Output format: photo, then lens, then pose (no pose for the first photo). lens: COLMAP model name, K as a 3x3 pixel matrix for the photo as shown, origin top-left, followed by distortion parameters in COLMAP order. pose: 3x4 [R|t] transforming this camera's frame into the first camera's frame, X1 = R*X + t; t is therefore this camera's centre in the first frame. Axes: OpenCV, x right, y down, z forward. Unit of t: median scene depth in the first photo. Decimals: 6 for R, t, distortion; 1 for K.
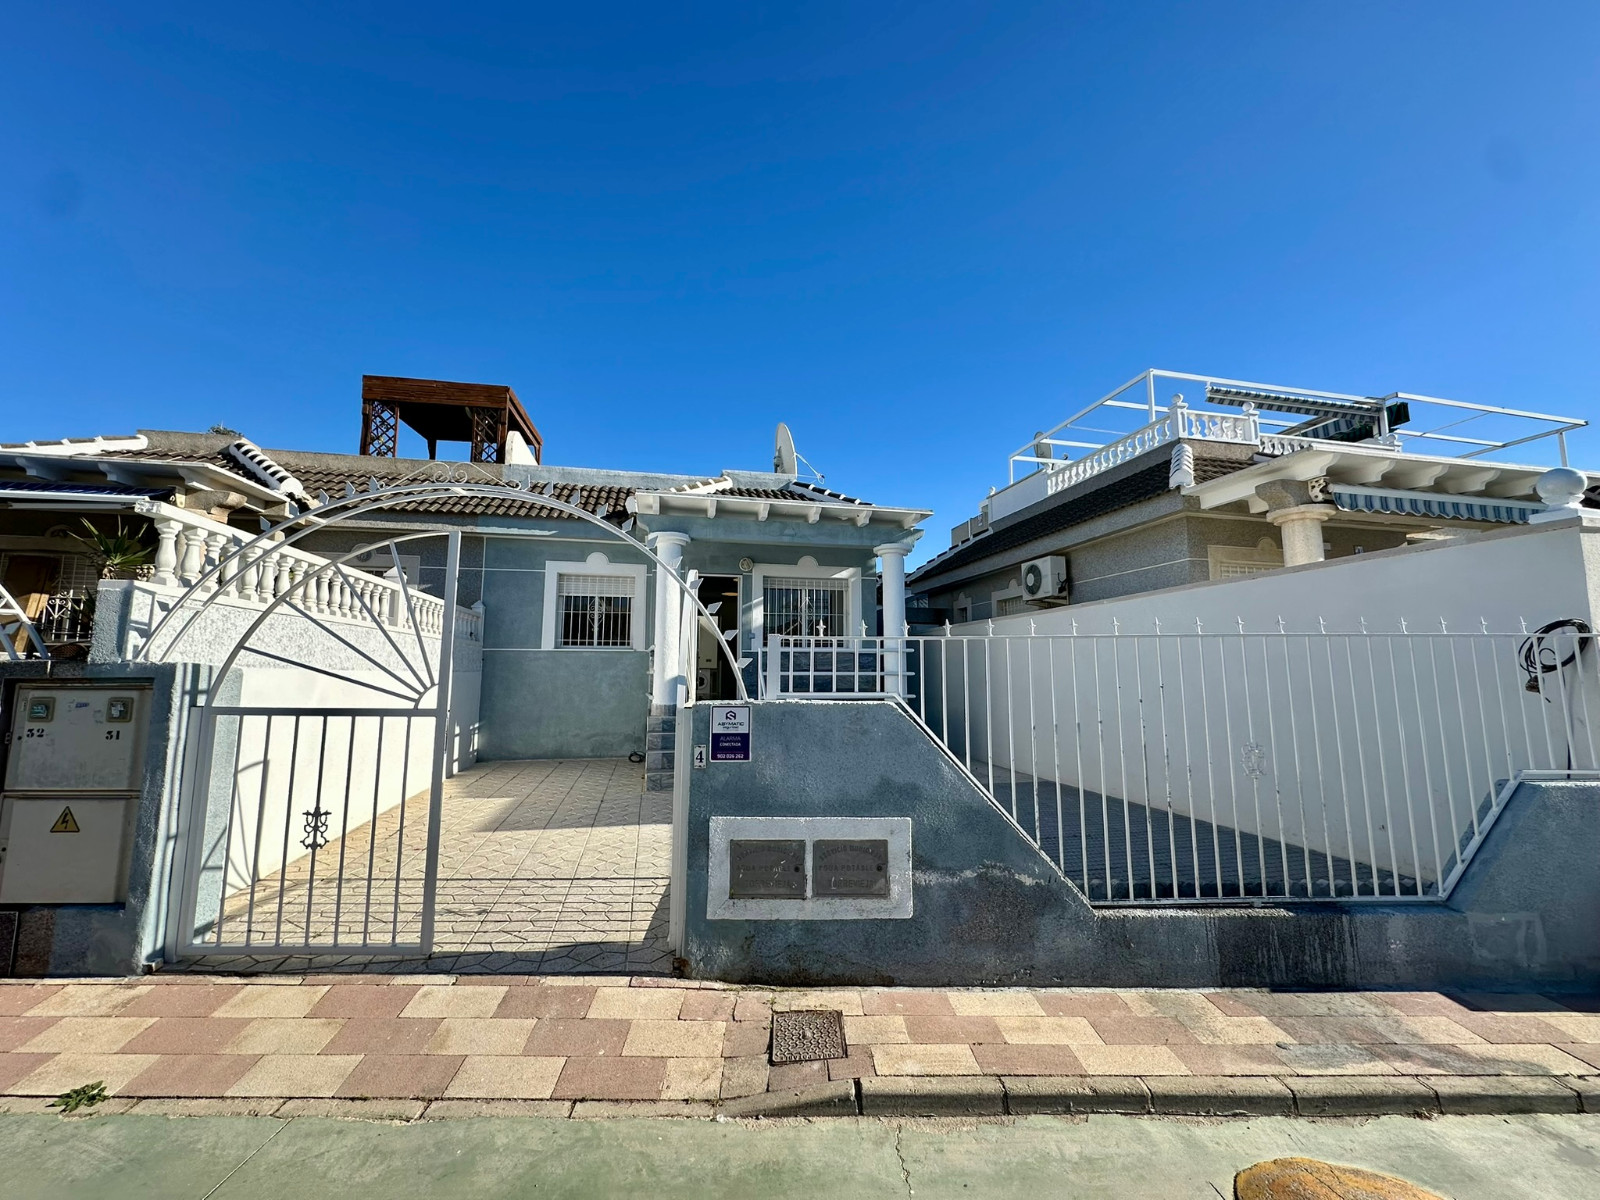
lens RADIAL K [[635.3, 0, 801.5], [0, 635.3, 596.8], [0, 0, 1]] dist [-0.003500, 0.001195]
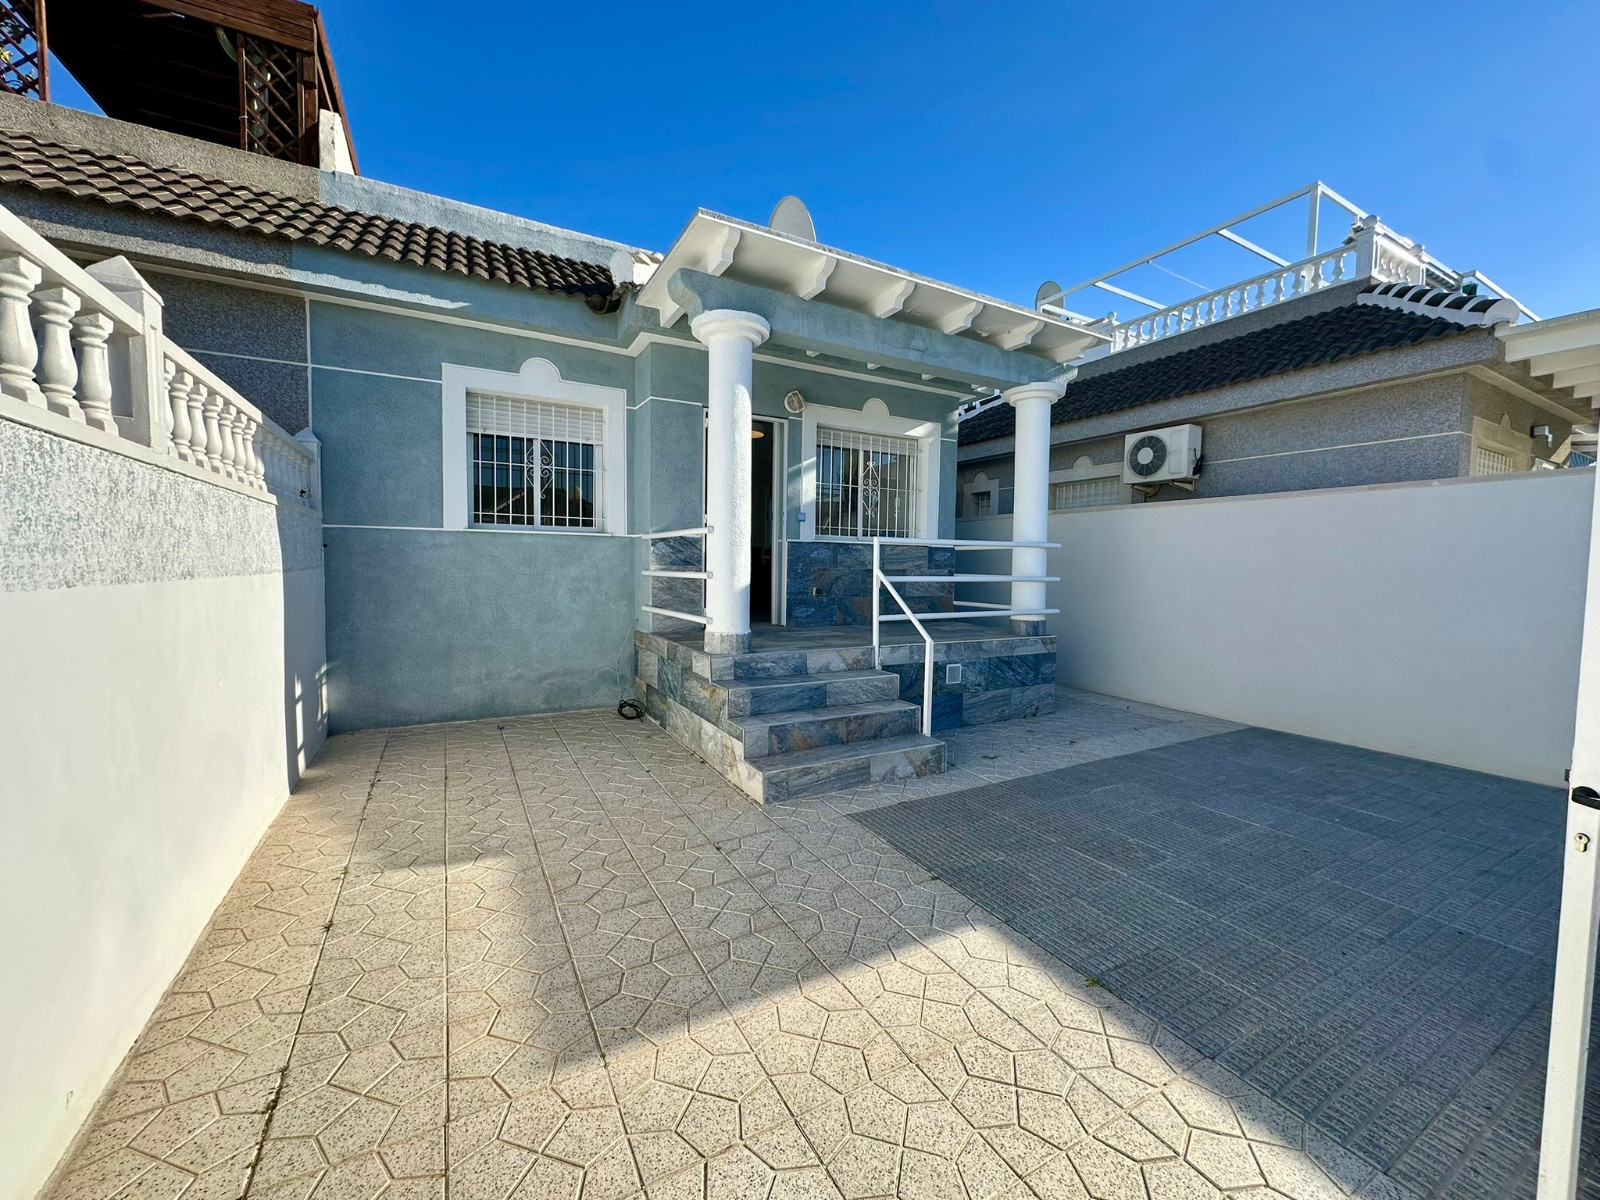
lens RADIAL K [[635.3, 0, 799.7], [0, 635.3, 596.7], [0, 0, 1]] dist [-0.003500, 0.001195]
pose [[0.959931, -0.000756, 0.280237, -0.264050], [-0.047473, 0.985104, 0.165275, 0.034776], [-0.276187, -0.171957, 0.945596, 0.379167]]
